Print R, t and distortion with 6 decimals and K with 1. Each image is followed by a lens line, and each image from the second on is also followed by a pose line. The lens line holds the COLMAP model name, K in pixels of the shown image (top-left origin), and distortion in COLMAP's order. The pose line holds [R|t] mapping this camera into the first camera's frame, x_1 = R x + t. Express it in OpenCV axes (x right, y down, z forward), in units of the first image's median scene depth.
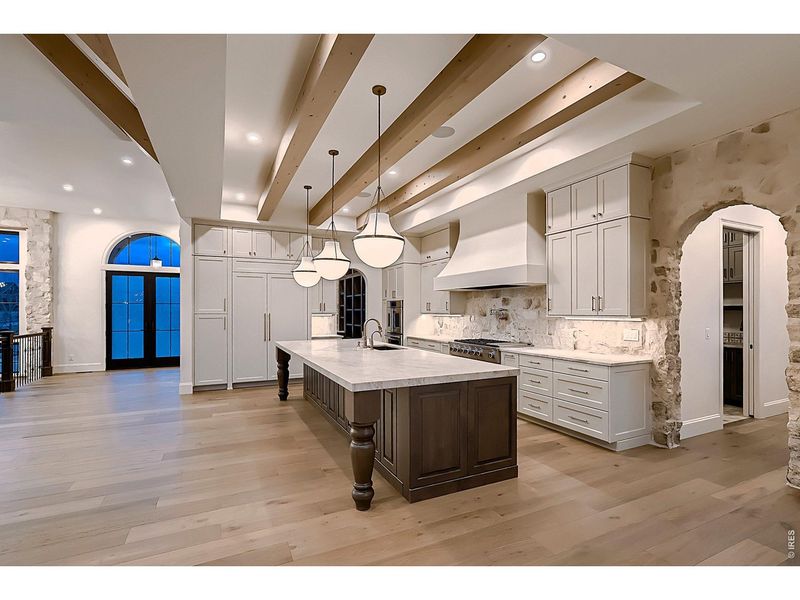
lens RADIAL K [[380.7, 0, 400.3], [0, 380.7, 309.1], [0, 0, 1]] dist [-0.004404, -0.000021]
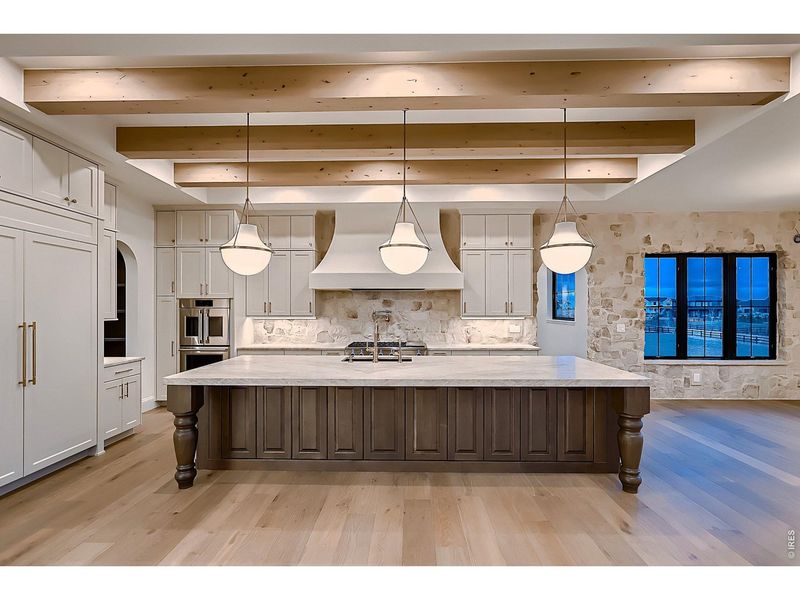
lens RADIAL K [[390.2, 0, 402.0], [0, 390.2, 306.9], [0, 0, 1]] dist [-0.002863, 0.000435]
pose [[0.455696, 0.004223, 0.890126, -0.755858], [-0.002791, 0.999991, -0.003315, -0.008193], [-0.890131, -0.000974, 0.455703, 0.568615]]
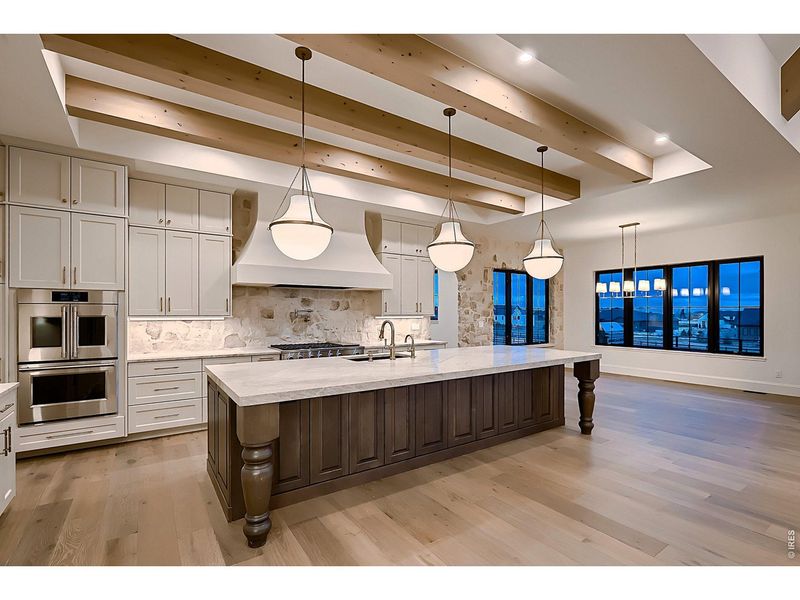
lens RADIAL K [[374.0, 0, 399.7], [0, 374.0, 314.0], [0, 0, 1]] dist [-0.003149, -0.000118]
pose [[-0.147635, -0.001470, 0.989041, -0.813550], [-0.003051, 0.999995, 0.001031, 0.009350], [-0.989037, -0.002866, -0.147639, 1.063529]]
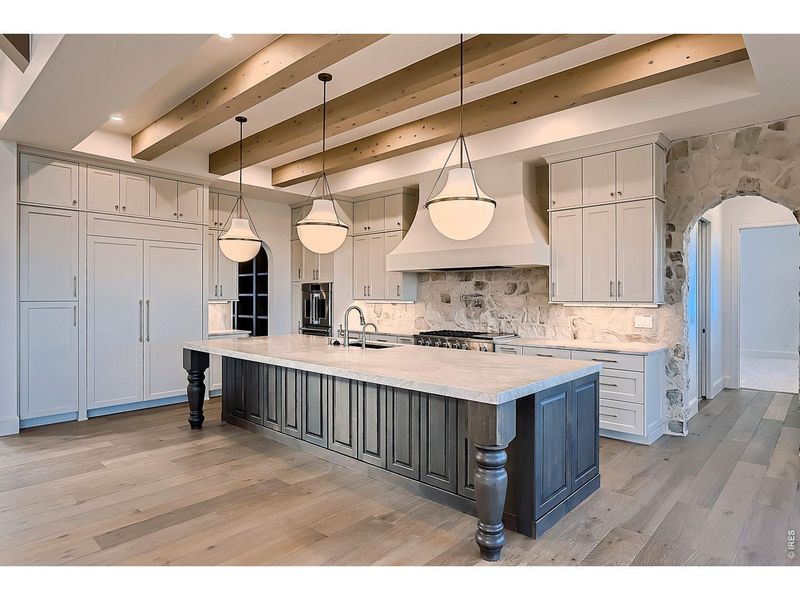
lens RADIAL K [[468.9, 0, 401.8], [0, 468.9, 293.8], [0, 0, 1]] dist [-0.006400, -0.000715]
pose [[0.928718, 0.002776, 0.370776, -0.321149], [-0.002516, 0.999996, -0.001184, 0.000191], [-0.370778, 0.000167, 0.928722, 0.106032]]
